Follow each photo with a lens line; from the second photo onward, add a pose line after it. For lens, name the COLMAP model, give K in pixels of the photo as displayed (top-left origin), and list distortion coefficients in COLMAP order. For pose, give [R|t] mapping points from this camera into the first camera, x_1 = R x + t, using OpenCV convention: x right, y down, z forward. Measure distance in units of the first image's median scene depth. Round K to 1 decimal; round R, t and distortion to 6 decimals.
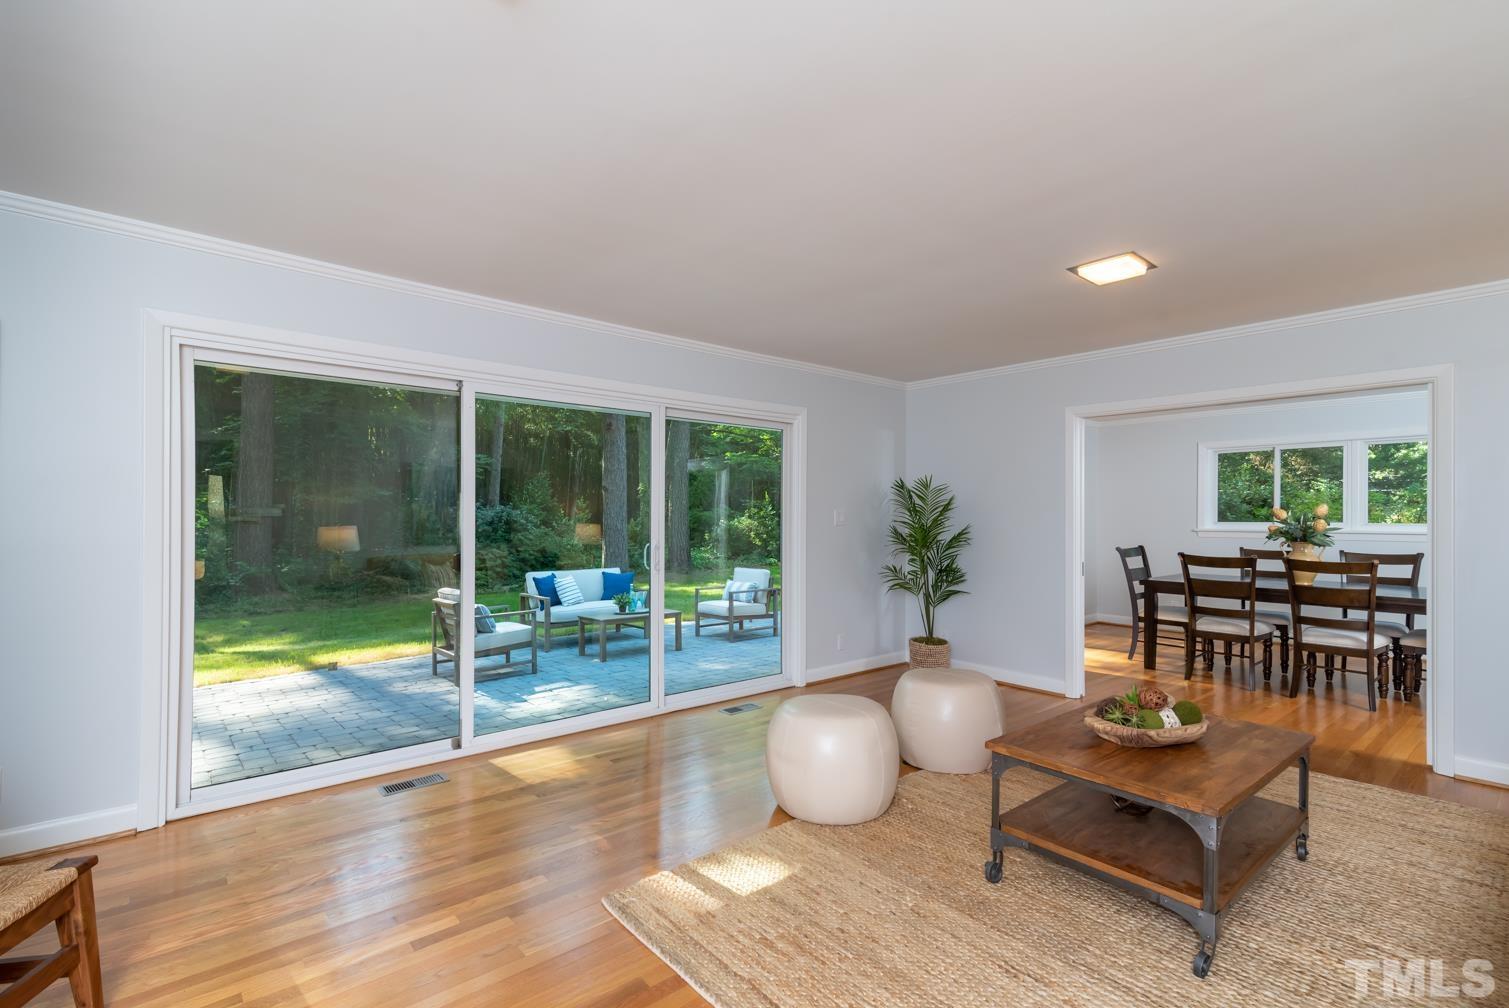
lens RADIAL K [[684.7, 0, 733.7], [0, 684.7, 509.9], [0, 0, 1]] dist [0.009562, 0.001144]
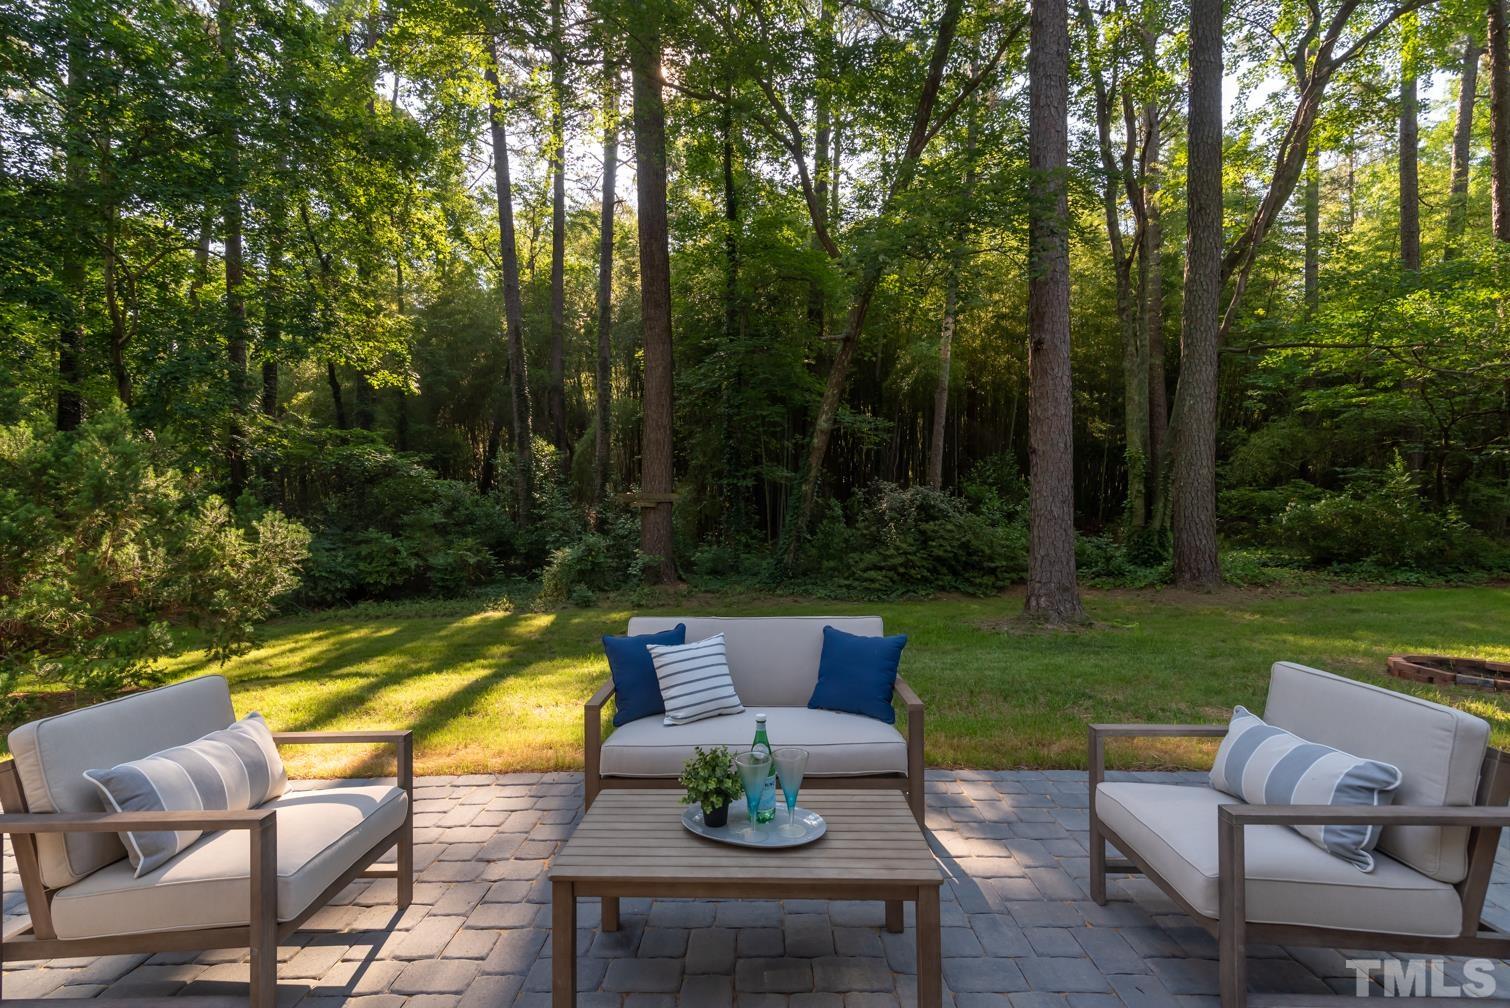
lens RADIAL K [[685.2, 0, 734.2], [0, 685.2, 509.9], [0, 0, 1]] dist [0.009562, 0.001144]
pose [[0.758518, -0.002693, -0.651646, 0.009238], [0.014211, 0.999822, 0.012410, 0.010512], [0.651497, -0.018674, 0.758422, 0.364244]]
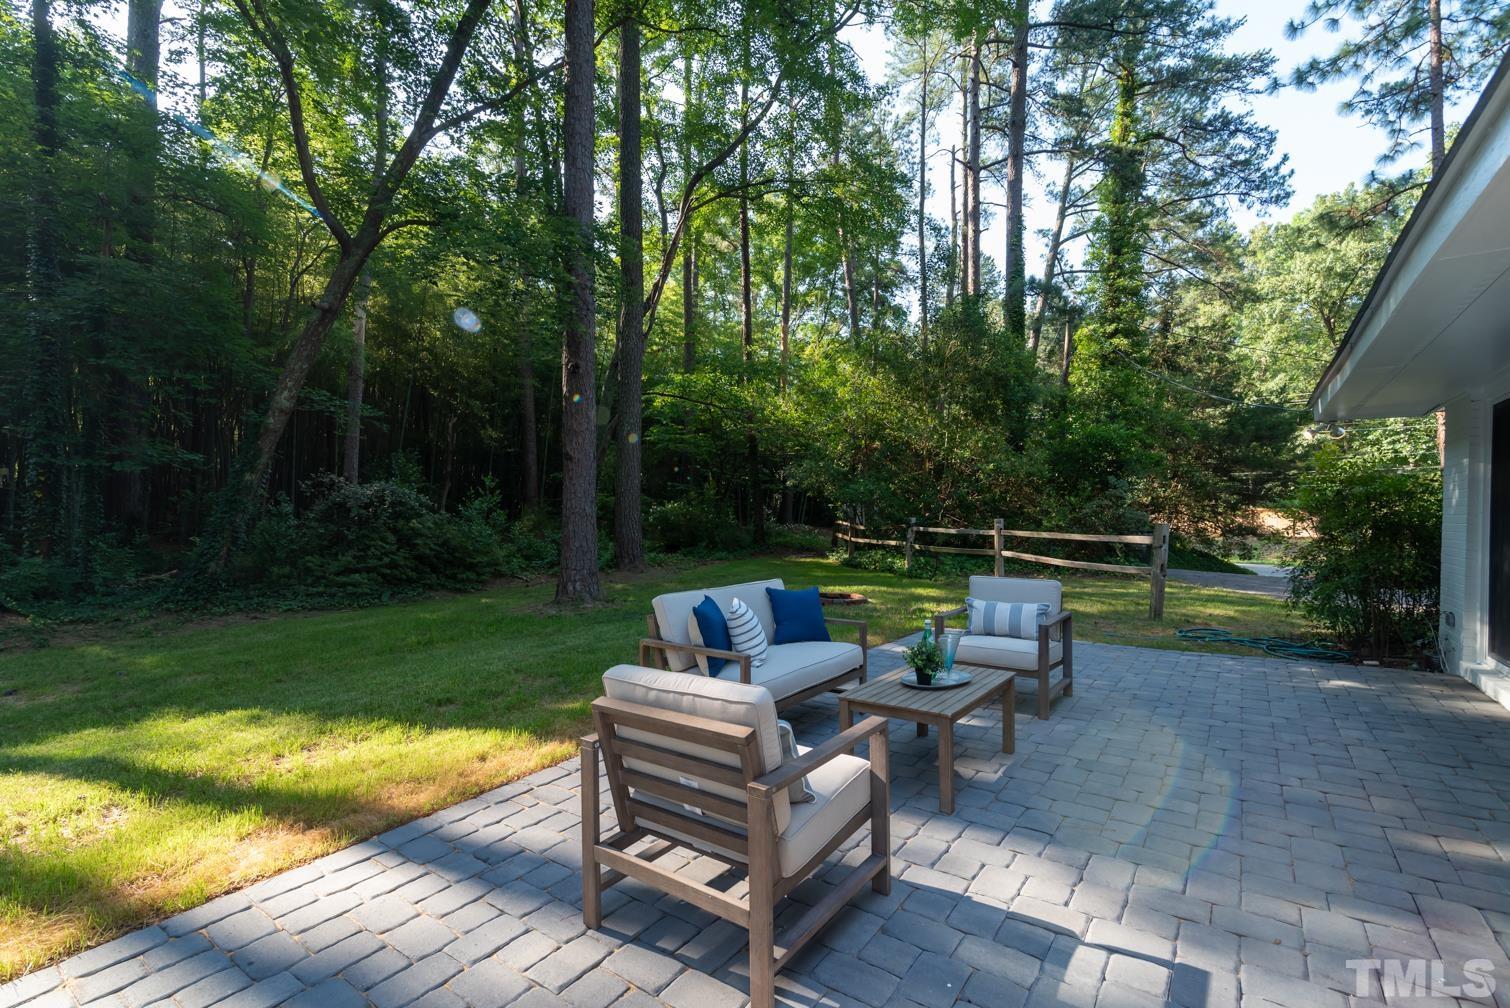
lens RADIAL K [[678.6, 0, 763.2], [0, 678.6, 520.8], [0, 0, 1]] dist [0.003357, 0.000483]
pose [[0.966077, 0.005576, 0.258194, -0.177840], [-0.012971, 0.999553, 0.026947, 0.013702], [-0.257928, -0.029382, 0.965717, 0.268092]]
